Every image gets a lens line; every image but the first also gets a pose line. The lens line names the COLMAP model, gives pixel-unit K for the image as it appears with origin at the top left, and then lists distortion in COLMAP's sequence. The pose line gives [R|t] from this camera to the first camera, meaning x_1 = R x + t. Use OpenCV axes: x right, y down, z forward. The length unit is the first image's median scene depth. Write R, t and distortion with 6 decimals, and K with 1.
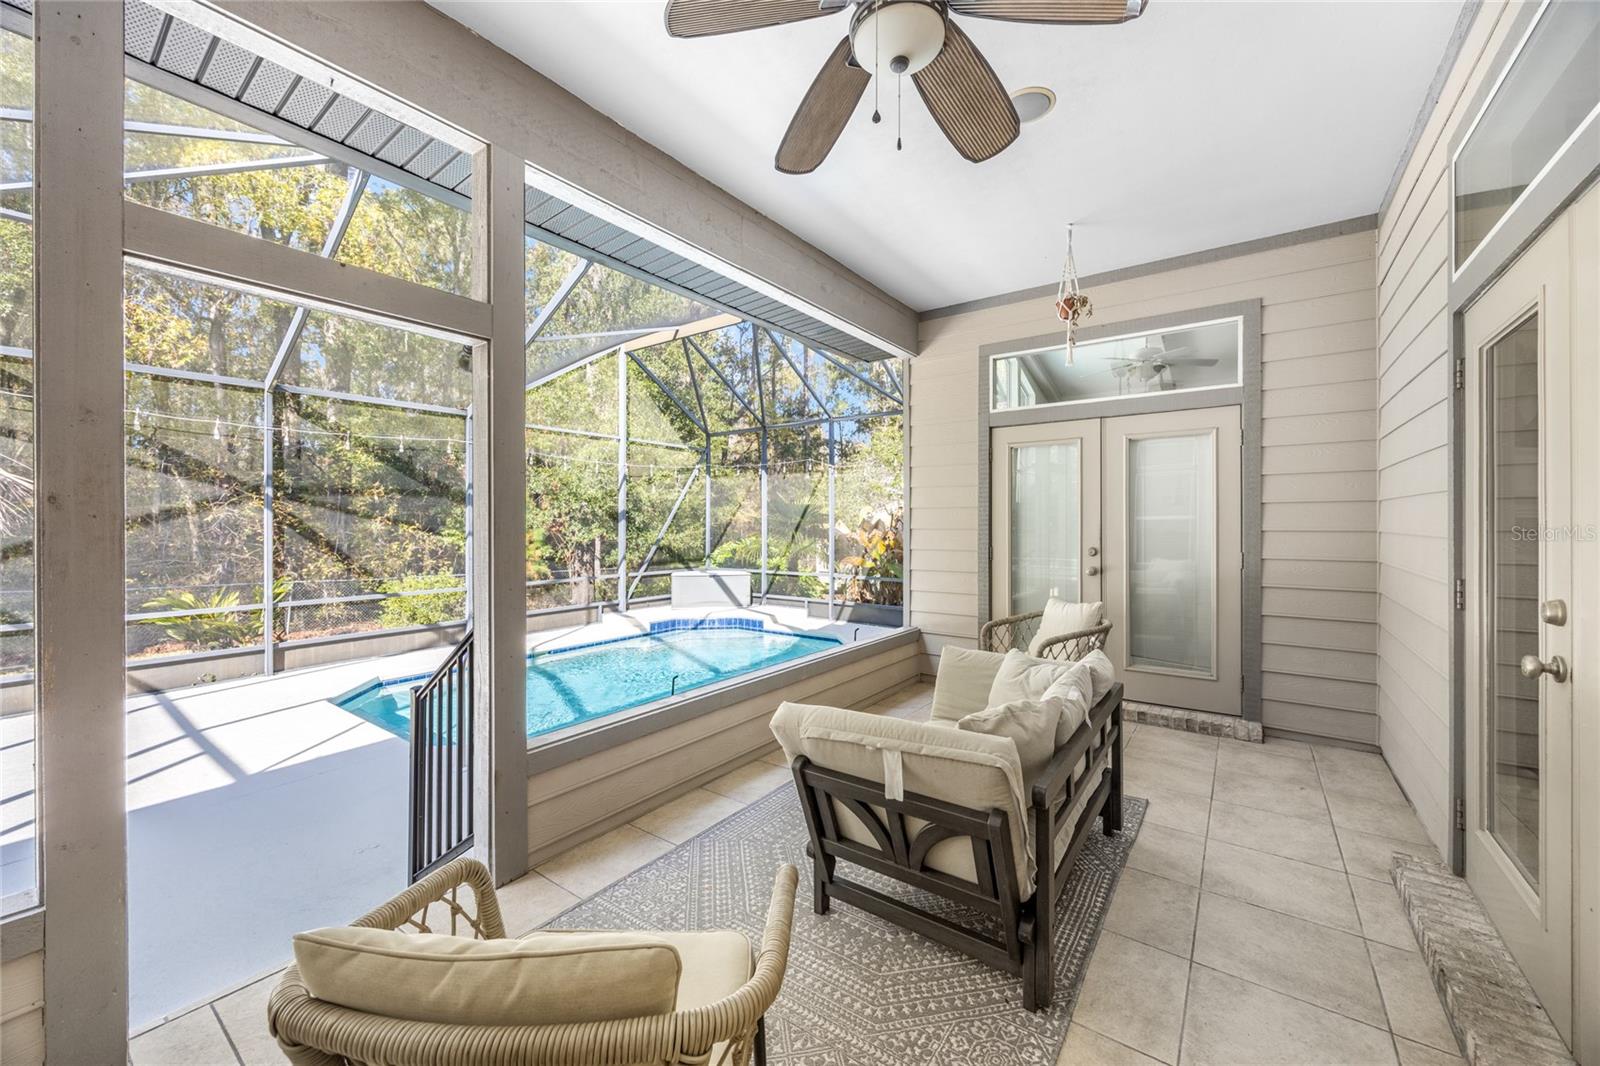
lens RADIAL K [[613.1, 0, 800.0], [0, 613.1, 528.0], [0, 0, 1]] dist [-0.002820, -0.000107]
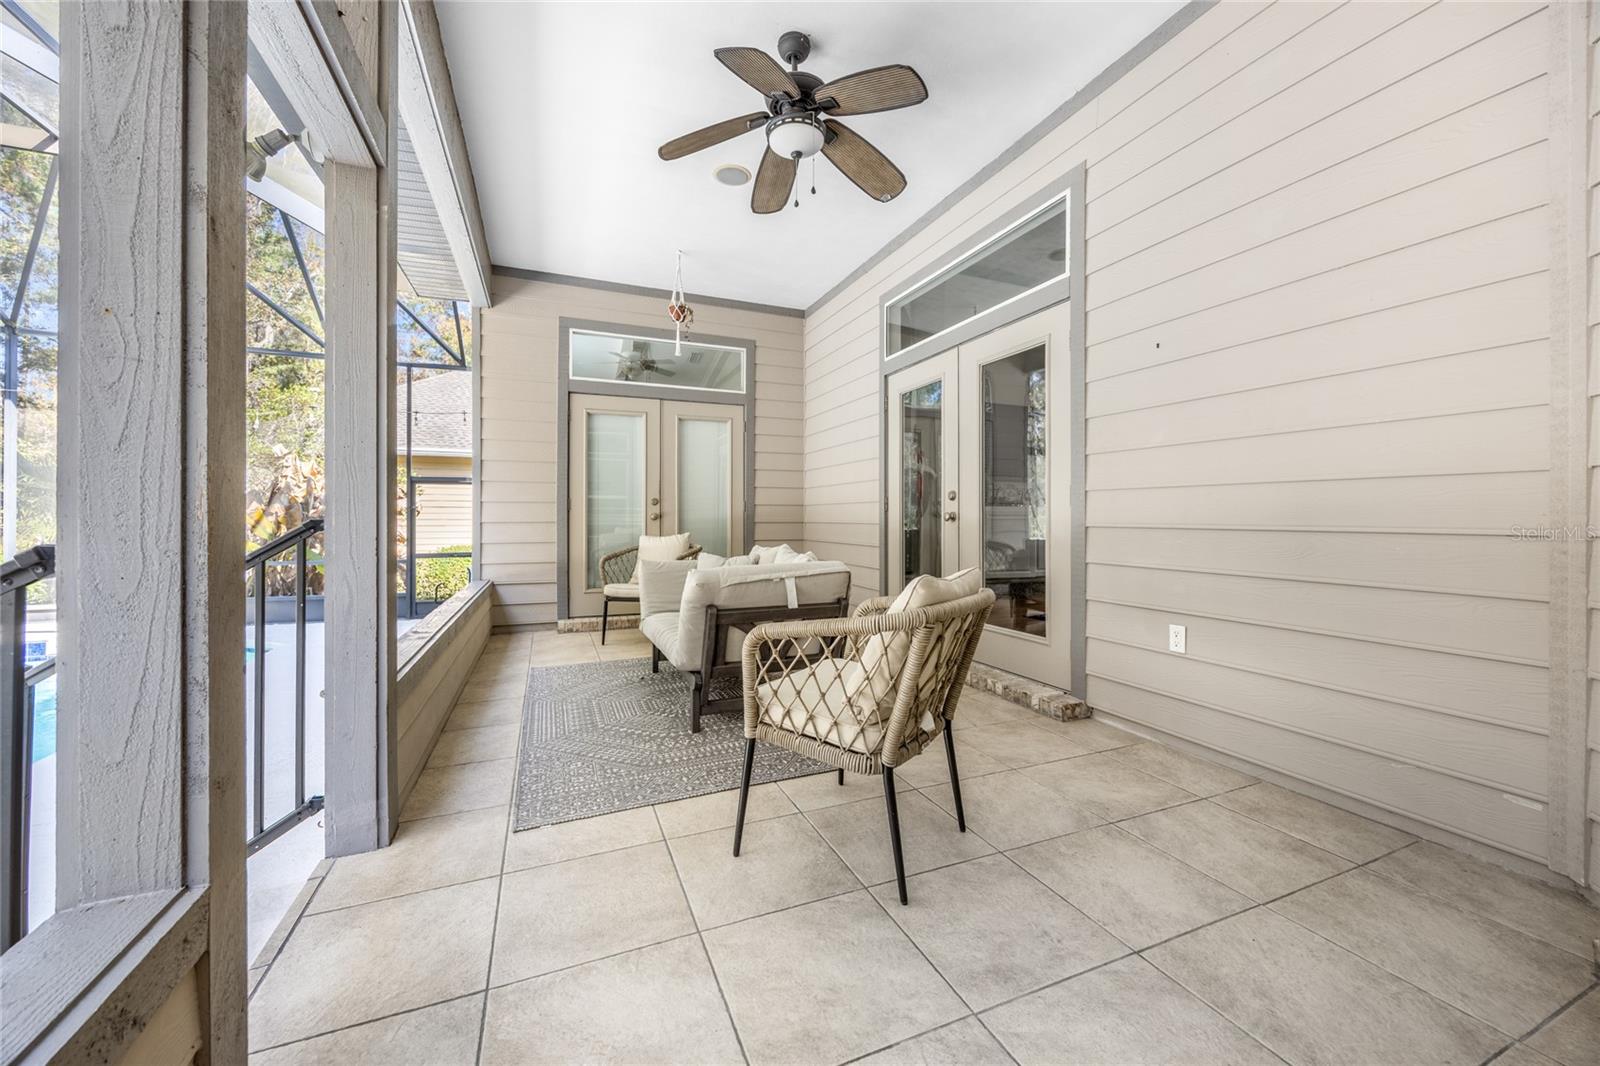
lens RADIAL K [[613.1, 0, 807.9], [0, 613.1, 518.2], [0, 0, 1]] dist [-0.002820, -0.000107]
pose [[0.517988, 0.002827, 0.855383, -0.532014], [0.006424, 0.999953, -0.007195, 0.097658], [-0.855364, 0.009222, 0.517945, 0.058308]]
